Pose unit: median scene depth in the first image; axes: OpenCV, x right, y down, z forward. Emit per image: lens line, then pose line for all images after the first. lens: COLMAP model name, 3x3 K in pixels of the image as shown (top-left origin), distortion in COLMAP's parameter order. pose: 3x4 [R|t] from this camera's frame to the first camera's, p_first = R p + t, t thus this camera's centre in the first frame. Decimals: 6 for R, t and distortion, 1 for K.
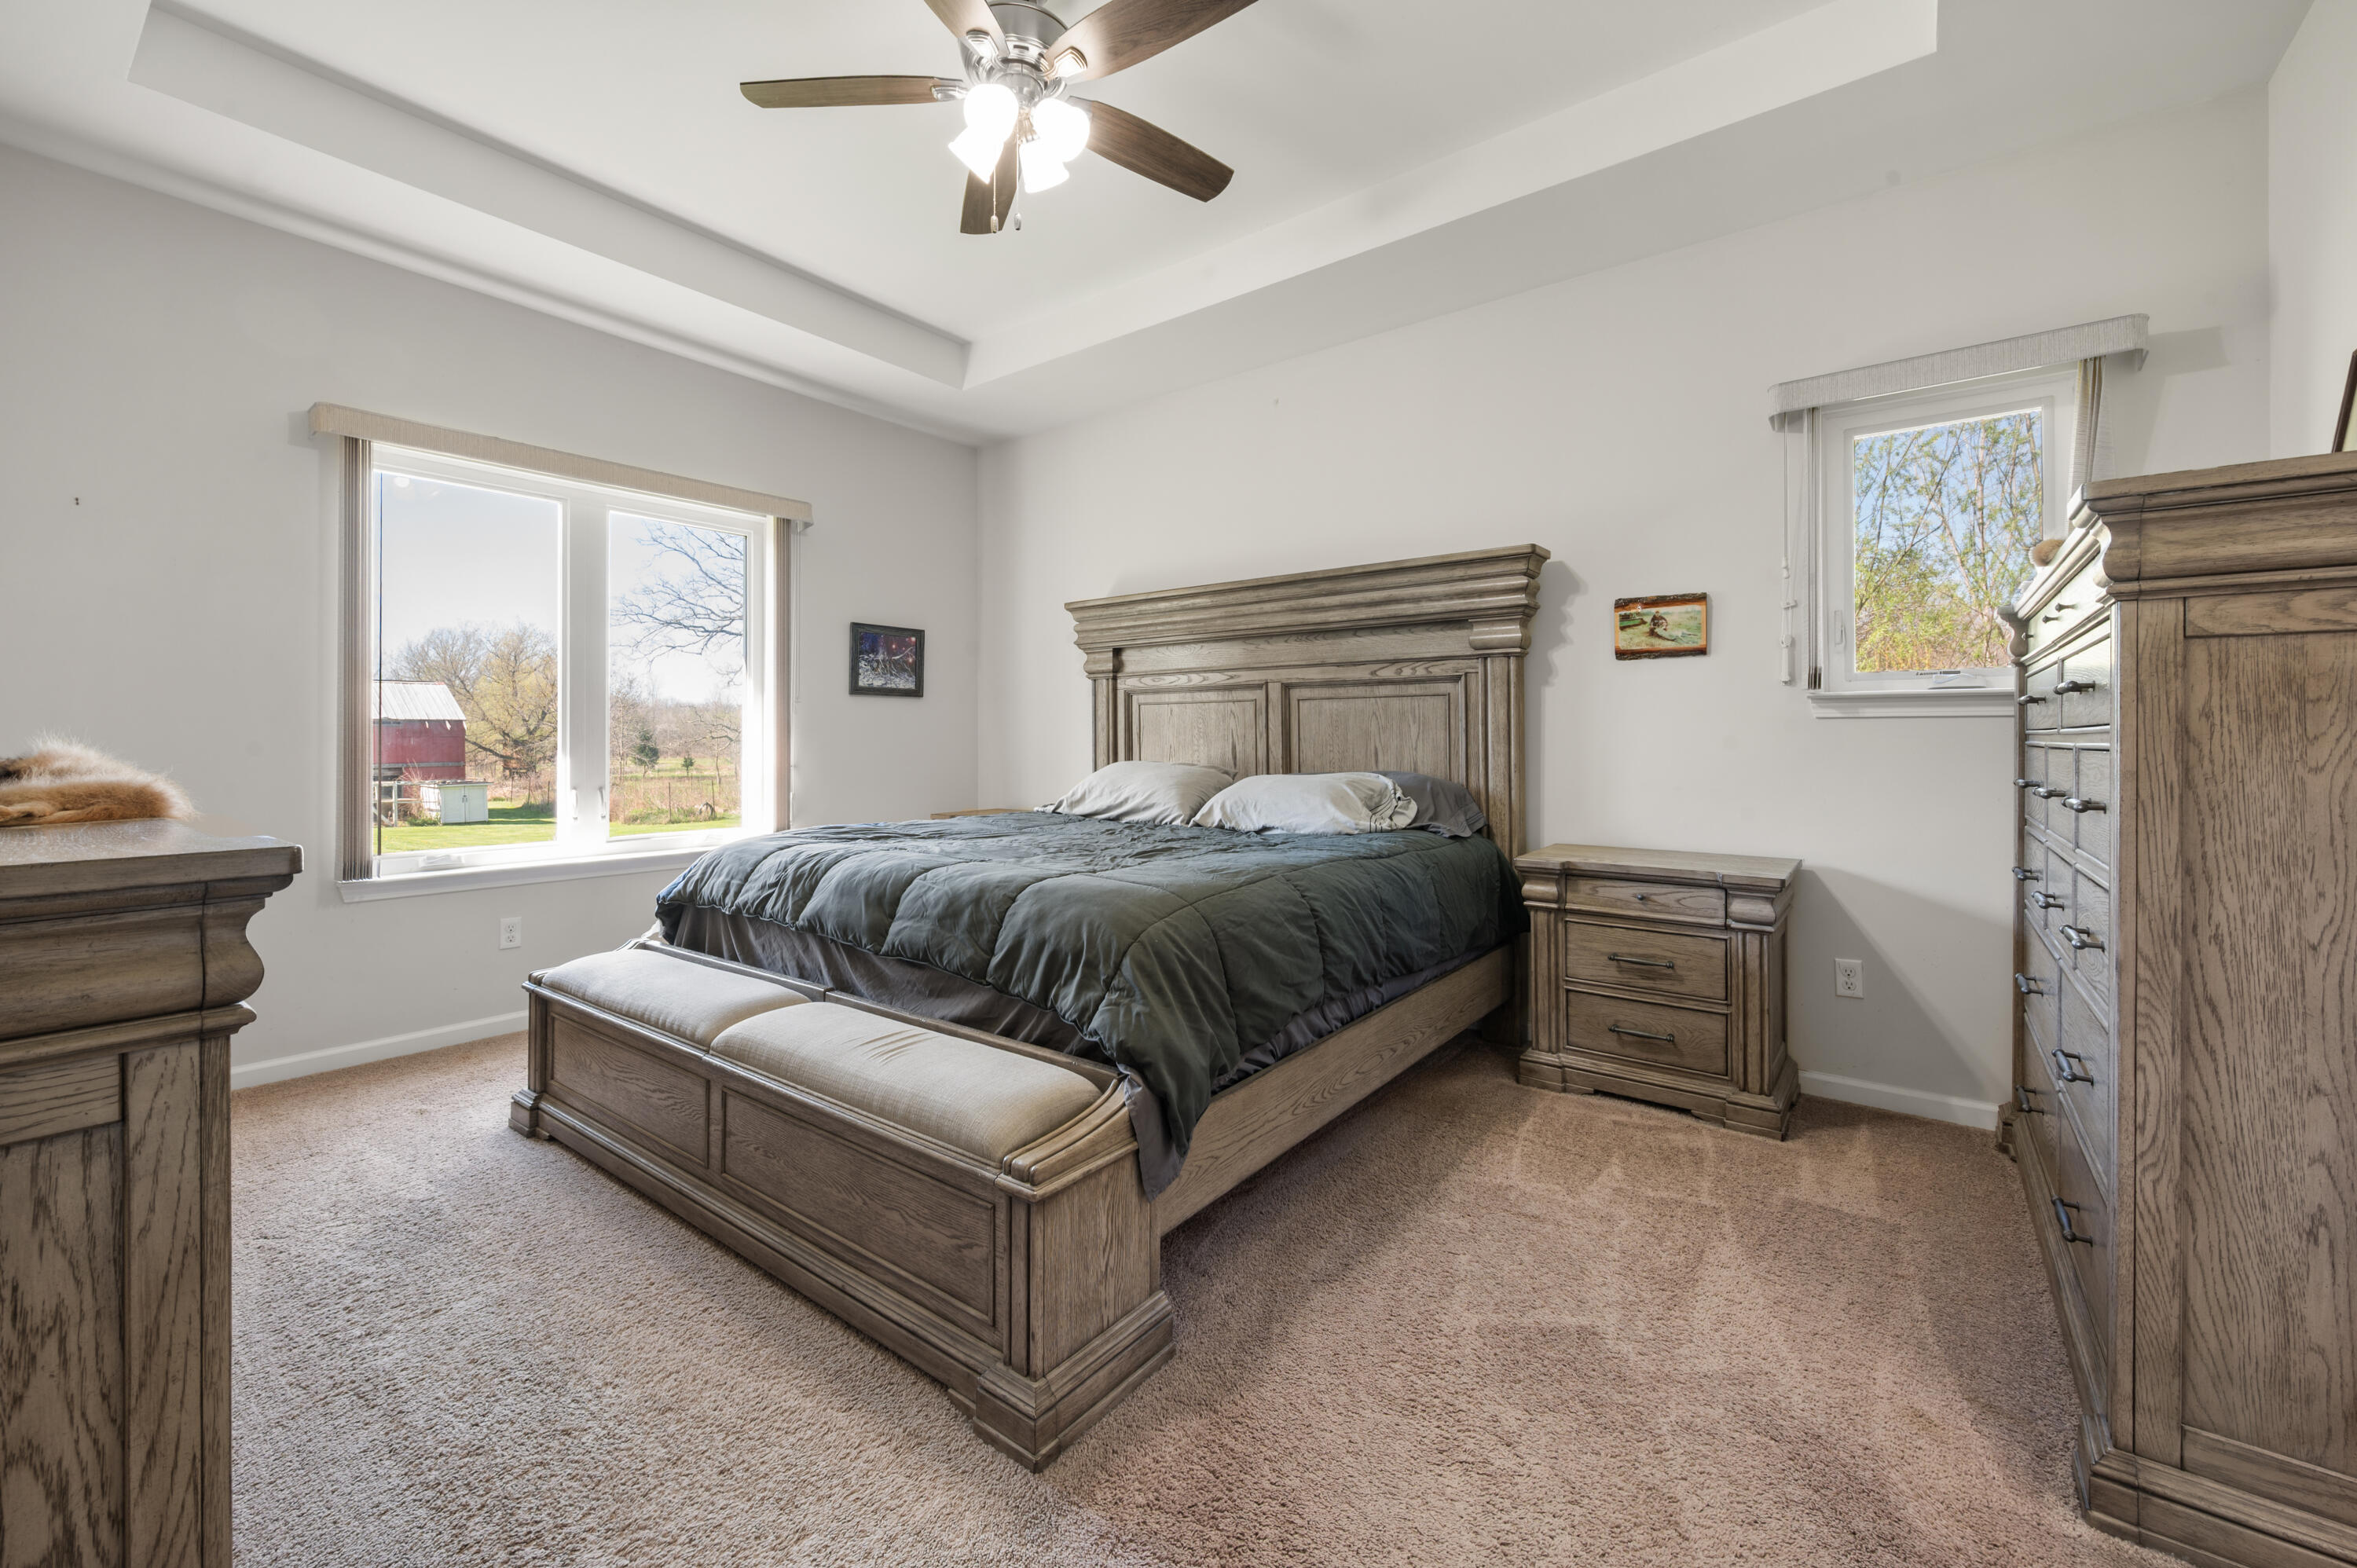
lens RADIAL K [[930.0, 0, 1171.7], [0, 930.0, 743.0], [0, 0, 1]] dist [0.000524, 0.000557]
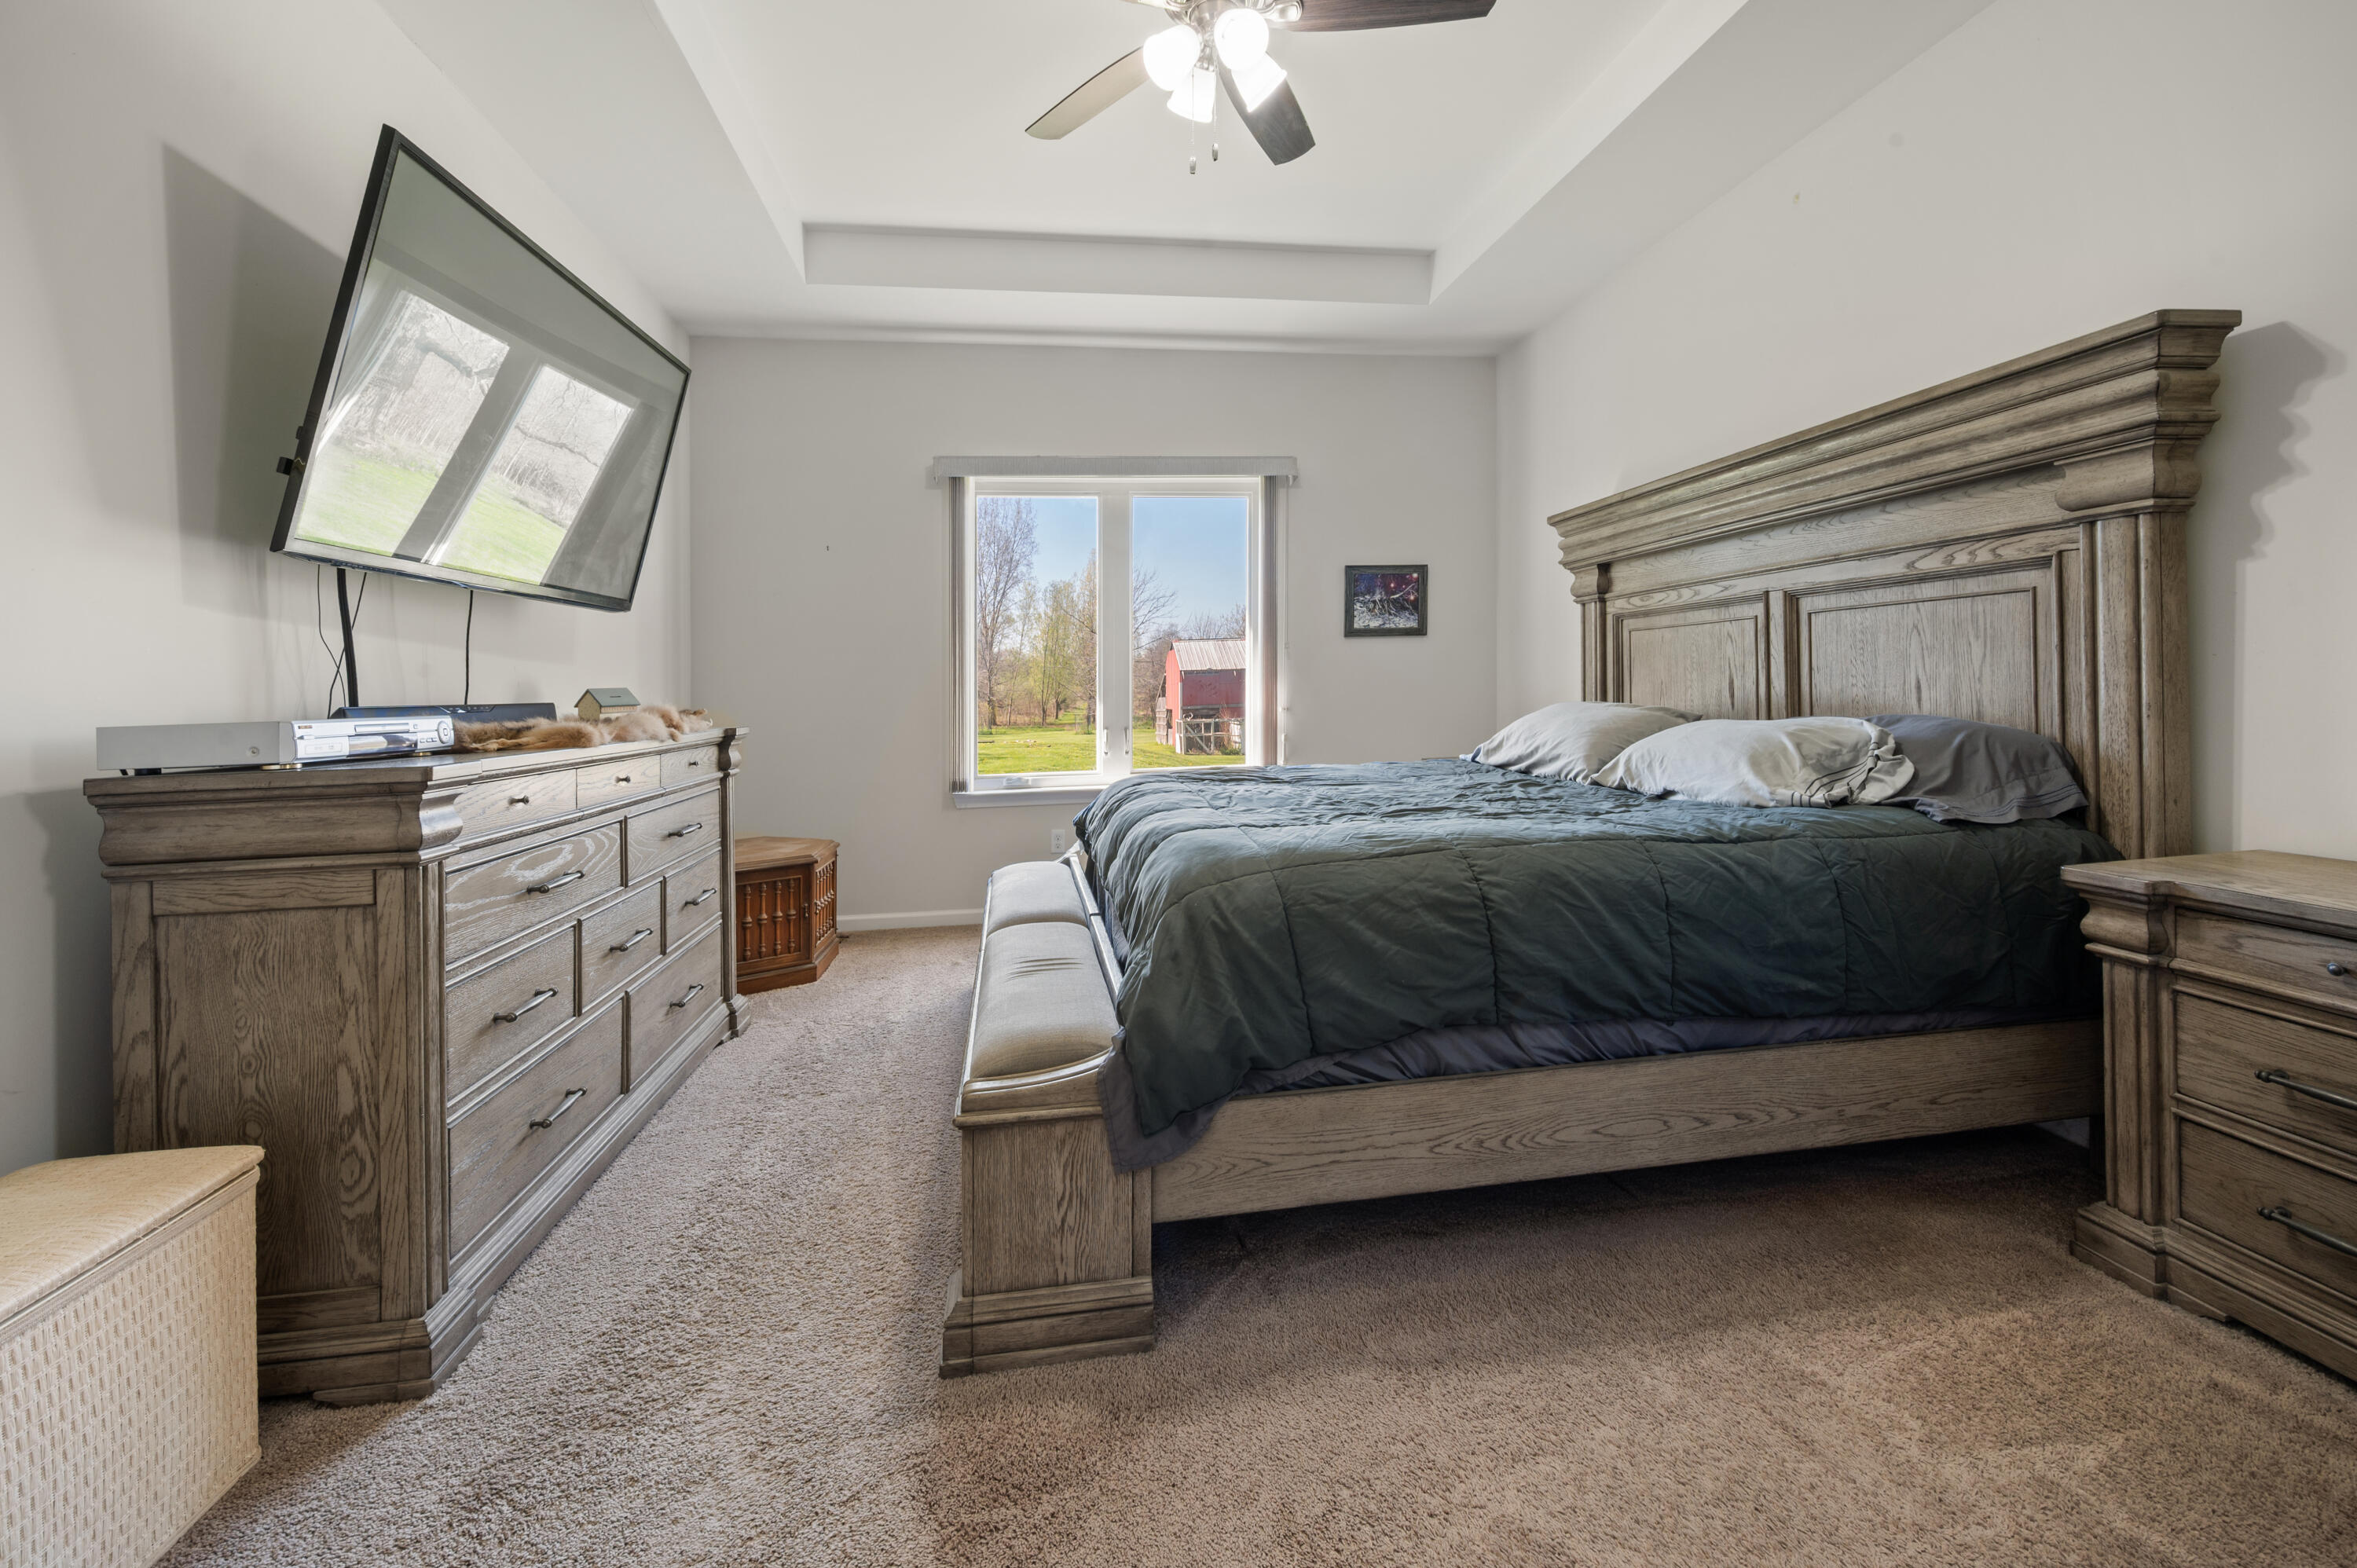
lens RADIAL K [[968.6, 0, 1183.3], [0, 968.6, 687.2], [0, 0, 1]] dist [0.000084, 0.000225]
pose [[0.725126, -0.019488, -0.688340, 0.367926], [0.024551, 0.999696, -0.002439, 0.000012], [0.688178, -0.015131, 0.725384, 0.173343]]
